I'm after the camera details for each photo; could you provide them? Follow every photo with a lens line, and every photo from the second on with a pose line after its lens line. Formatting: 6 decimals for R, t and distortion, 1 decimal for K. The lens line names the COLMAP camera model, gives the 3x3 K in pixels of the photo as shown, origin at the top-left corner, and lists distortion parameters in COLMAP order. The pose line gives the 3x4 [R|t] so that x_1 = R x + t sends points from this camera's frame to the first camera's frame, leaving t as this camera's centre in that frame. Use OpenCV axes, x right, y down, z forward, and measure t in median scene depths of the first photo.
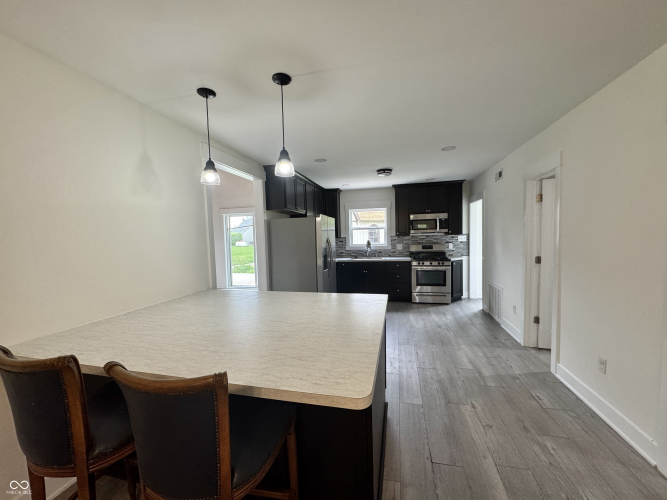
lens RADIAL K [[265.6, 0, 331.5], [0, 265.6, 250.8], [0, 0, 1]] dist [-0.000207, 0.000087]
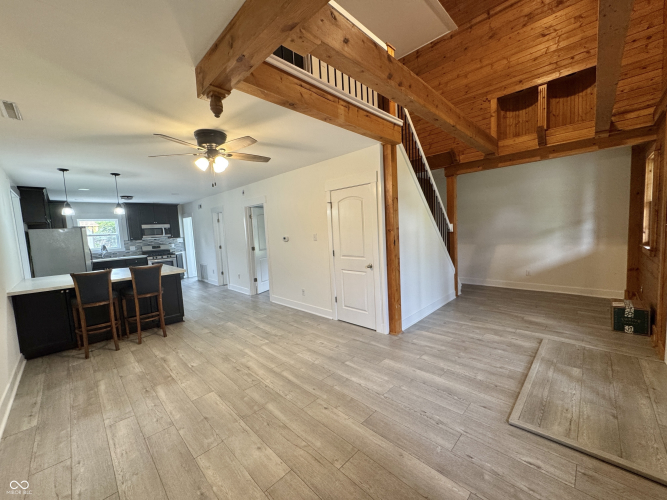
lens RADIAL K [[265.6, 0, 334.1], [0, 265.6, 251.1], [0, 0, 1]] dist [-0.000207, 0.000087]
pose [[0.508692, -0.070923, 0.858022, -0.394515], [0.082763, 0.996014, 0.033262, 0.040101], [-0.856961, 0.054092, 0.512534, -0.578015]]
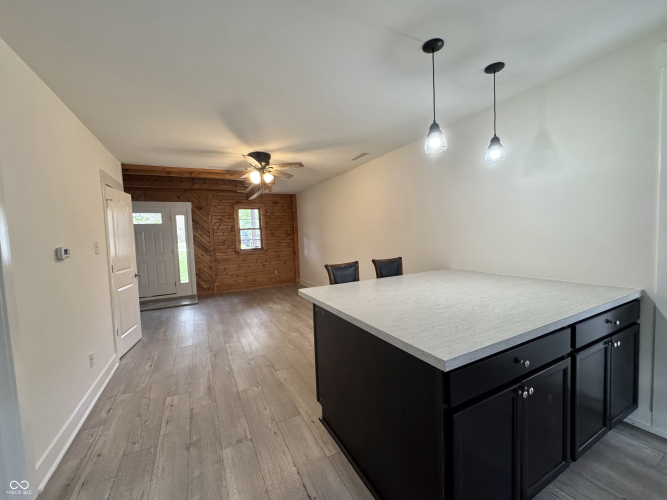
lens RADIAL K [[265.6, 0, 332.7], [0, 265.6, 250.3], [0, 0, 1]] dist [-0.000207, 0.000087]
pose [[-0.752561, 0.090396, -0.652289, 1.110457], [0.024270, 0.993668, 0.109706, -0.089018], [0.658075, 0.066729, -0.749989, 1.942397]]
